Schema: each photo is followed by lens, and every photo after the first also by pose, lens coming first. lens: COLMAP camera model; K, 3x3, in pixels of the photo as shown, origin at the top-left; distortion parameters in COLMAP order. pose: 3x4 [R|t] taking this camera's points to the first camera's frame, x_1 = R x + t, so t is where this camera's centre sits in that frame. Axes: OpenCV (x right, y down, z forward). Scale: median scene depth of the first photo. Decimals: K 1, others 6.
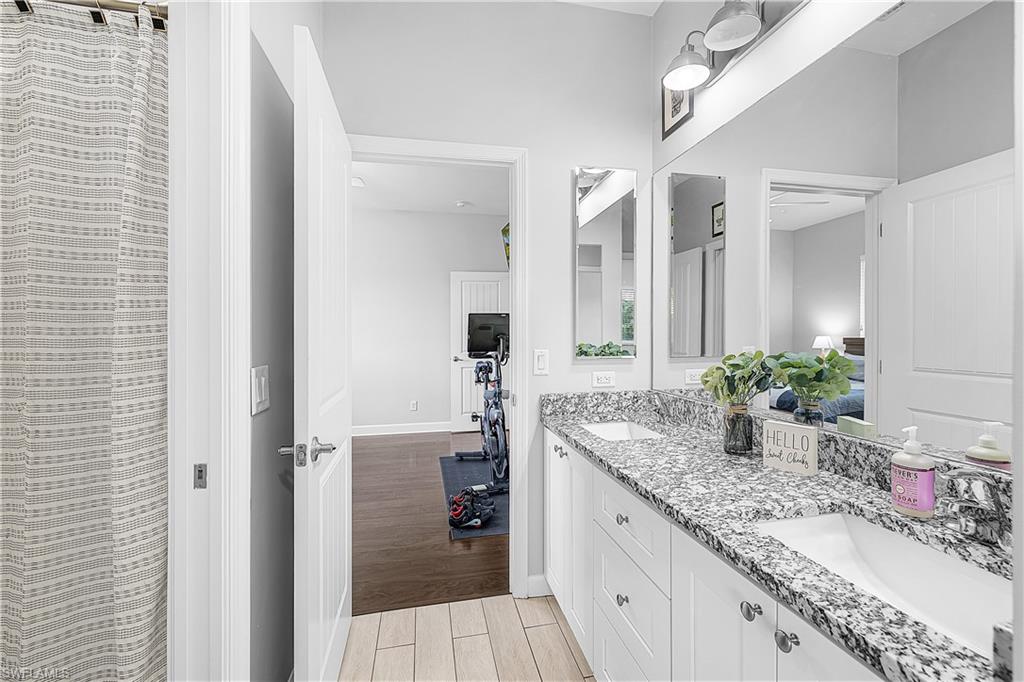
lens RADIAL K [[432.3, 0, 512.3], [0, 432.3, 332.3], [0, 0, 1]] dist [0.002125, -0.000356]
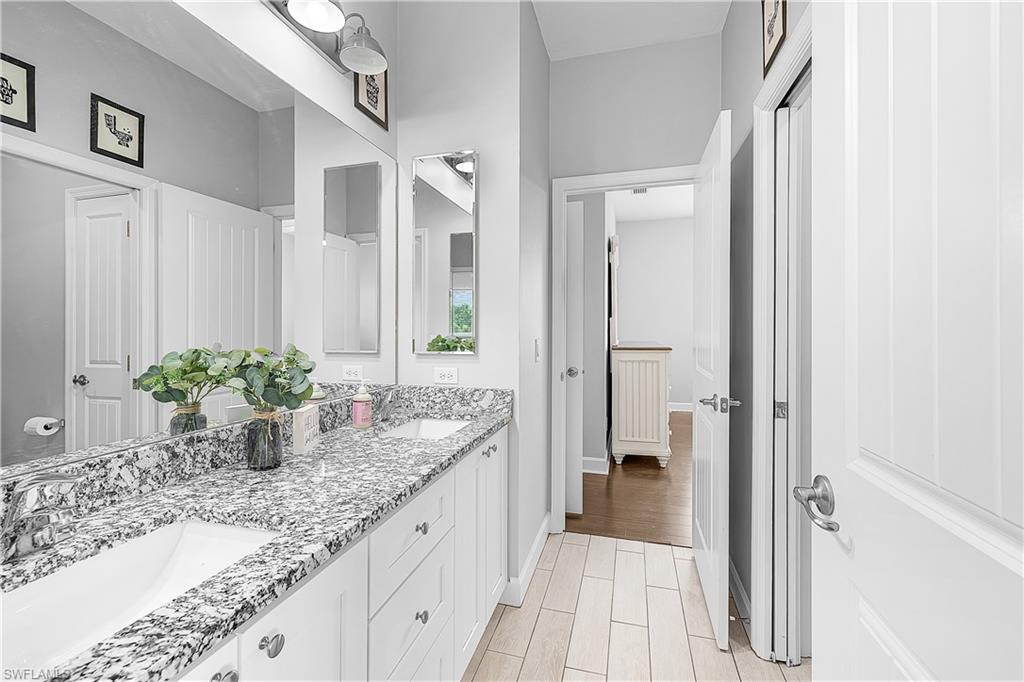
lens RADIAL K [[432.3, 0, 512.3], [0, 432.3, 332.3], [0, 0, 1]] dist [0.002125, -0.000356]
pose [[-0.887497, -0.003215, 0.460802, -0.336828], [0.000668, 0.999966, 0.008262, 0.008082], [-0.460812, 0.007640, -0.887465, 1.705054]]
